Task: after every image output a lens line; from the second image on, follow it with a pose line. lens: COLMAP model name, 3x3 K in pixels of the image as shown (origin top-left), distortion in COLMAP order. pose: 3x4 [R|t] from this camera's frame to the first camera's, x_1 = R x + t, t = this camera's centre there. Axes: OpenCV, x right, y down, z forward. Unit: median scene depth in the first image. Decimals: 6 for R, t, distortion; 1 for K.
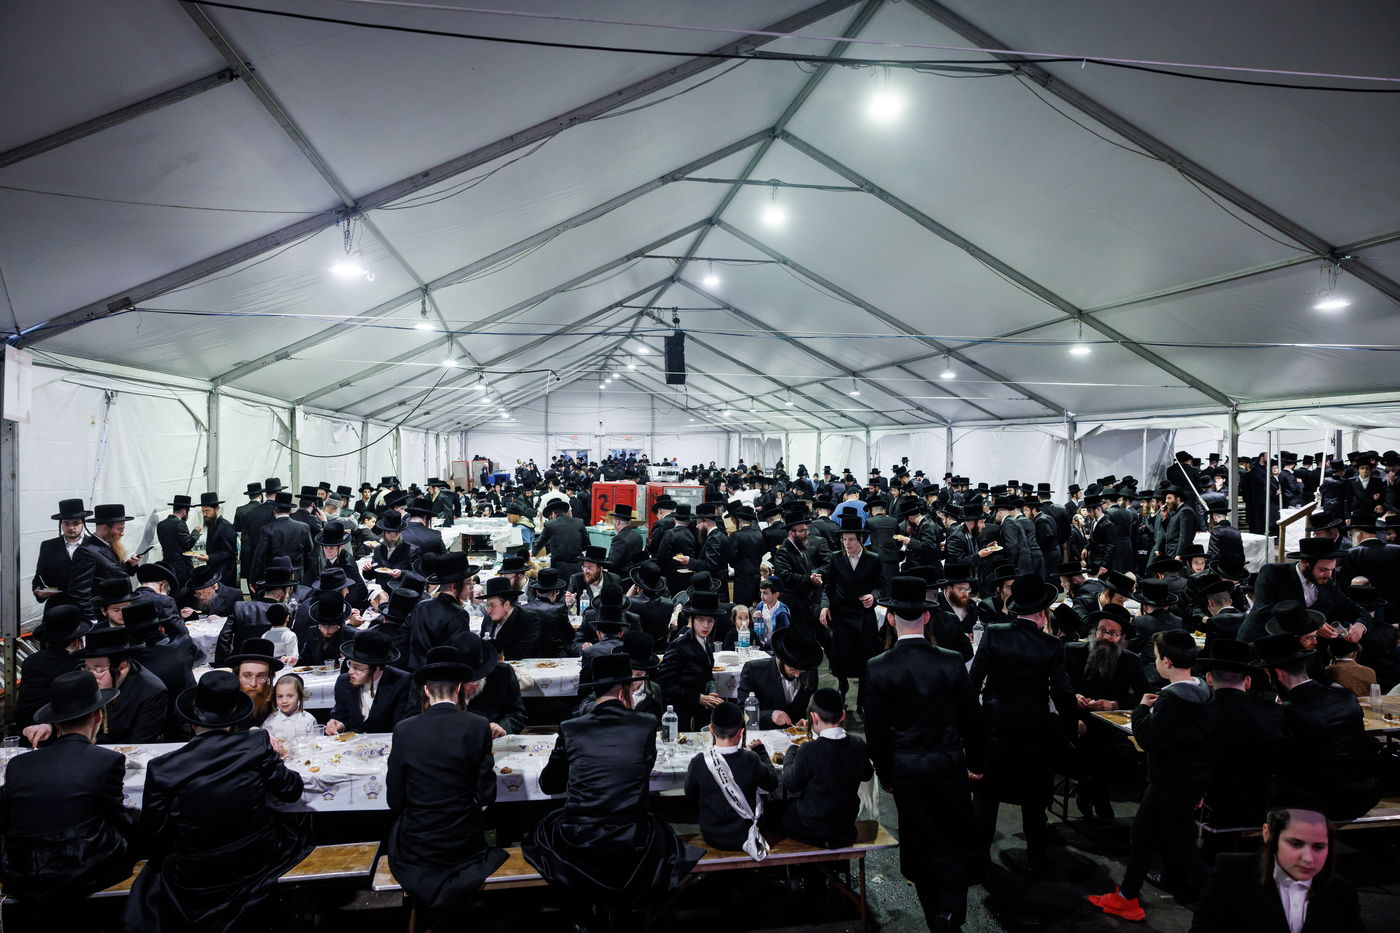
lens RADIAL K [[958.8, 0, 703.2], [0, 958.8, 457.7], [0, 0, 1]] dist [-0.000263, -0.000070]
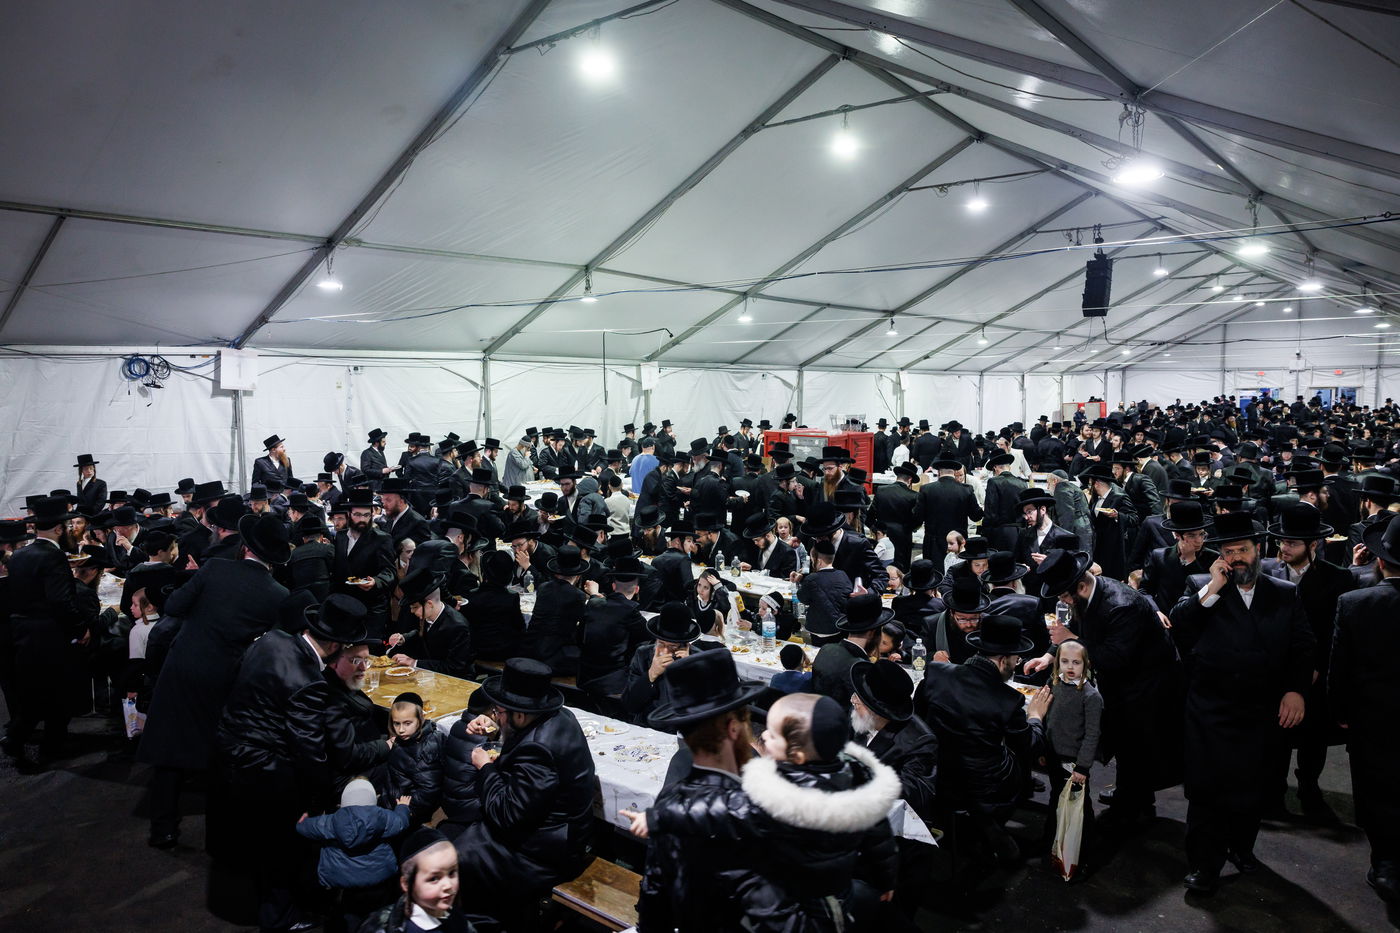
lens RADIAL K [[1018.8, 0, 699.7], [0, 1018.8, 421.5], [0, 0, 1]] dist [0.047551, 0.000036]
pose [[0.628479, 0.024463, -0.777442, 0.717523], [-0.001081, 0.999532, 0.030578, -0.021658], [0.777826, -0.018377, 0.628211, 0.273570]]
